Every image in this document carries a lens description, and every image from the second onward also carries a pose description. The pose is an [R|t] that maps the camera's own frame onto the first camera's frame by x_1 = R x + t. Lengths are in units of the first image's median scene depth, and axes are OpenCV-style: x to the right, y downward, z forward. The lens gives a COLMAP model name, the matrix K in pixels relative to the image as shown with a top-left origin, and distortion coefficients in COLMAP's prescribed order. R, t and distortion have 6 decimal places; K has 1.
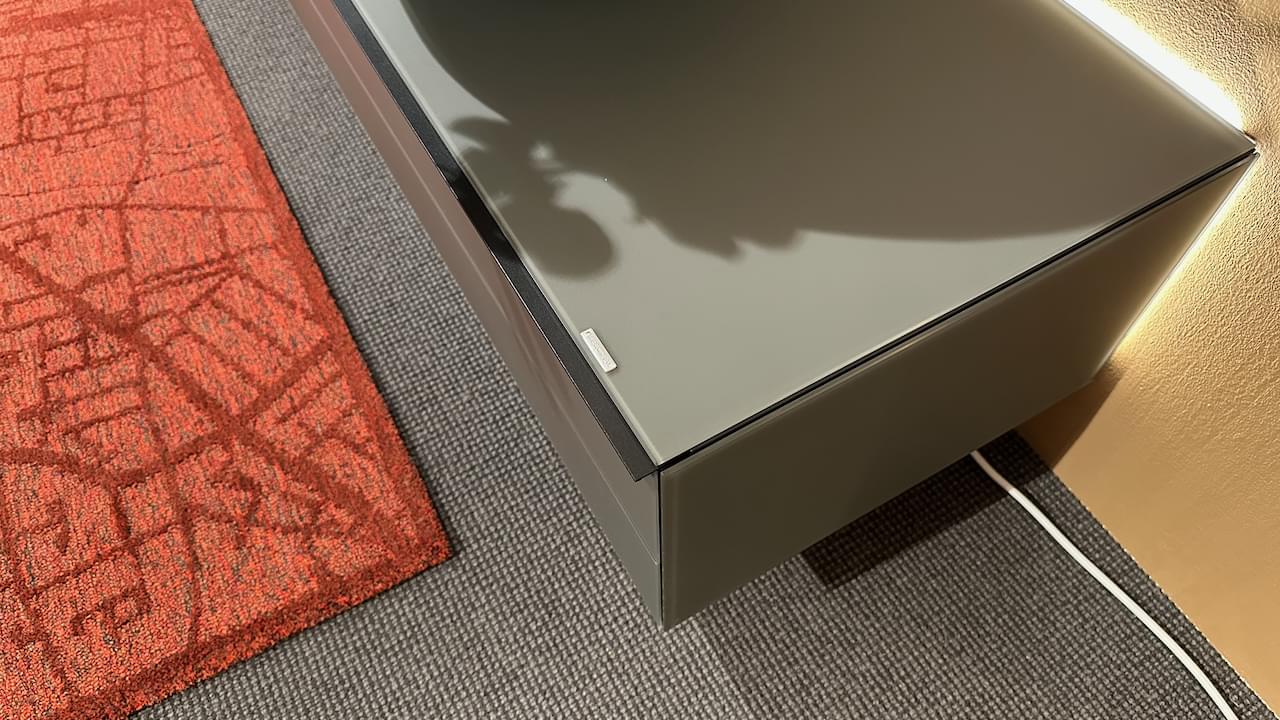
lens RADIAL K [[955.0, 0, 637.5], [0, 955.0, 357.2], [0, 0, 1]] dist [-0.011807, -0.002456]
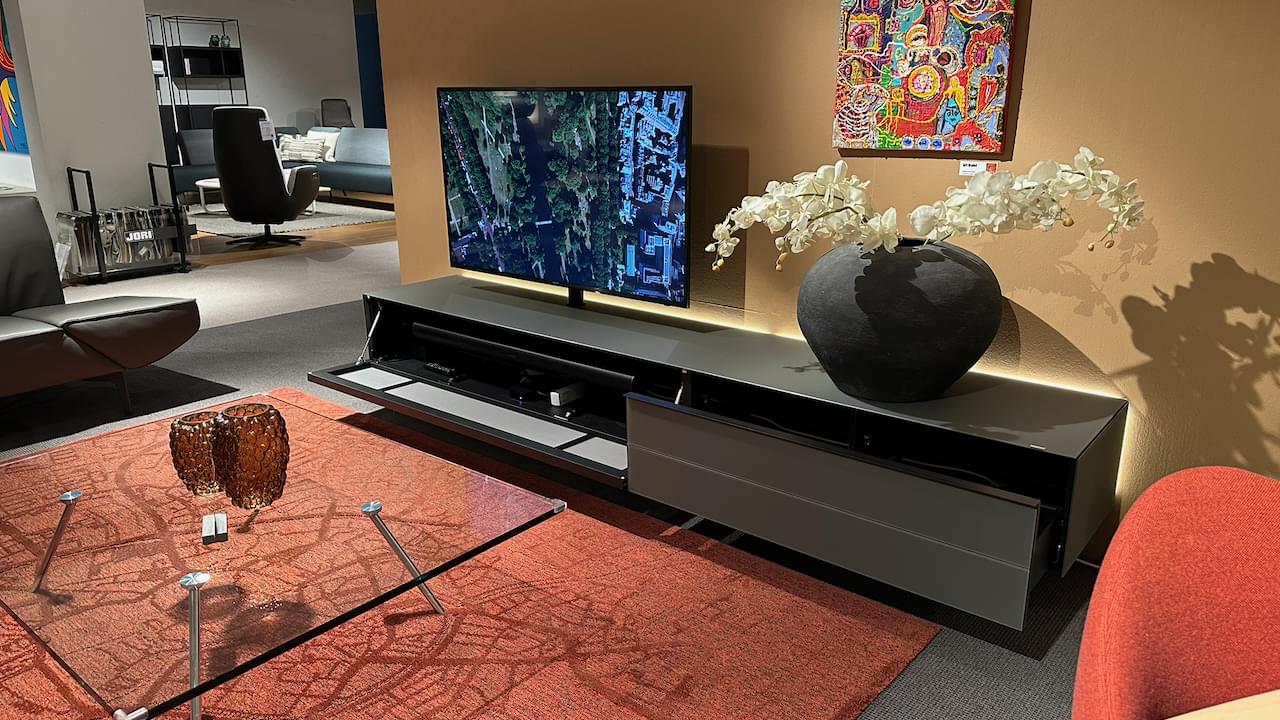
lens RADIAL K [[899.0, 0, 642.5], [0, 899.0, 365.2], [0, 0, 1]] dist [0.077630, -0.093237]
pose [[0.933609, -0.093338, 0.345923, -1.521788], [0.291012, 0.760757, -0.580139, 0.771873], [-0.209015, 0.642290, 0.737412, -0.859689]]
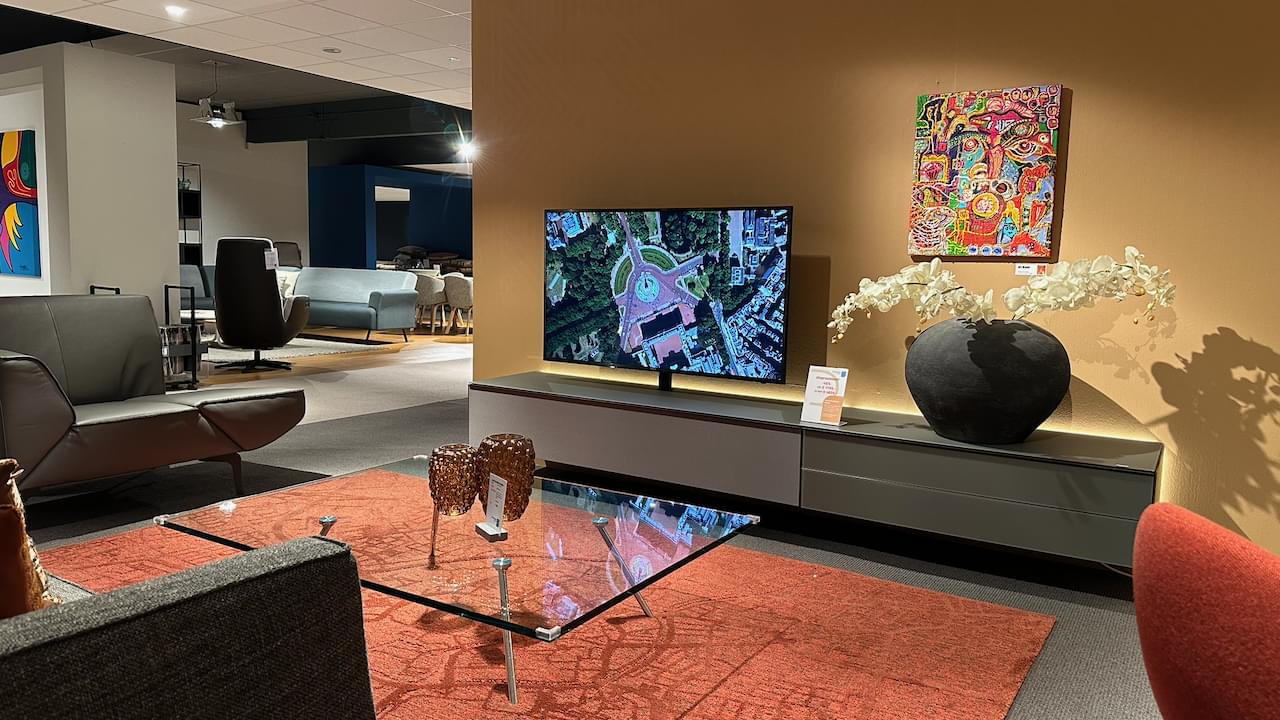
lens RADIAL K [[899.0, 0, 645.6], [0, 899.0, 361.5], [0, 0, 1]] dist [0.077630, -0.093237]
pose [[0.879657, -0.018645, 0.475244, -2.491674], [0.371707, 0.650328, -0.662501, 1.036110], [-0.296712, 0.759425, 0.578996, -0.787767]]
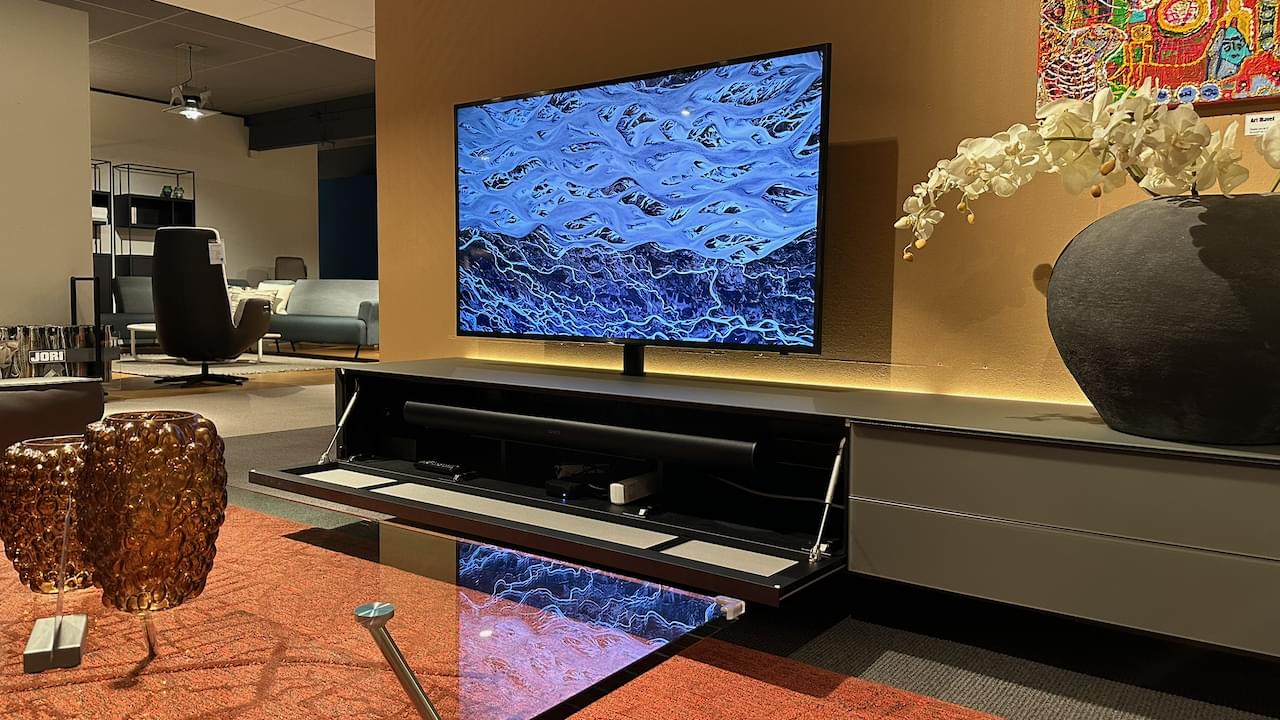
lens RADIAL K [[899.0, 0, 641.5], [0, 899.0, 363.6], [0, 0, 1]] dist [0.077630, -0.093237]
pose [[0.909518, -0.005001, 0.415636, -1.577224], [0.328448, 0.621486, -0.711251, 0.321046], [-0.254755, 0.783410, 0.566895, 0.097663]]
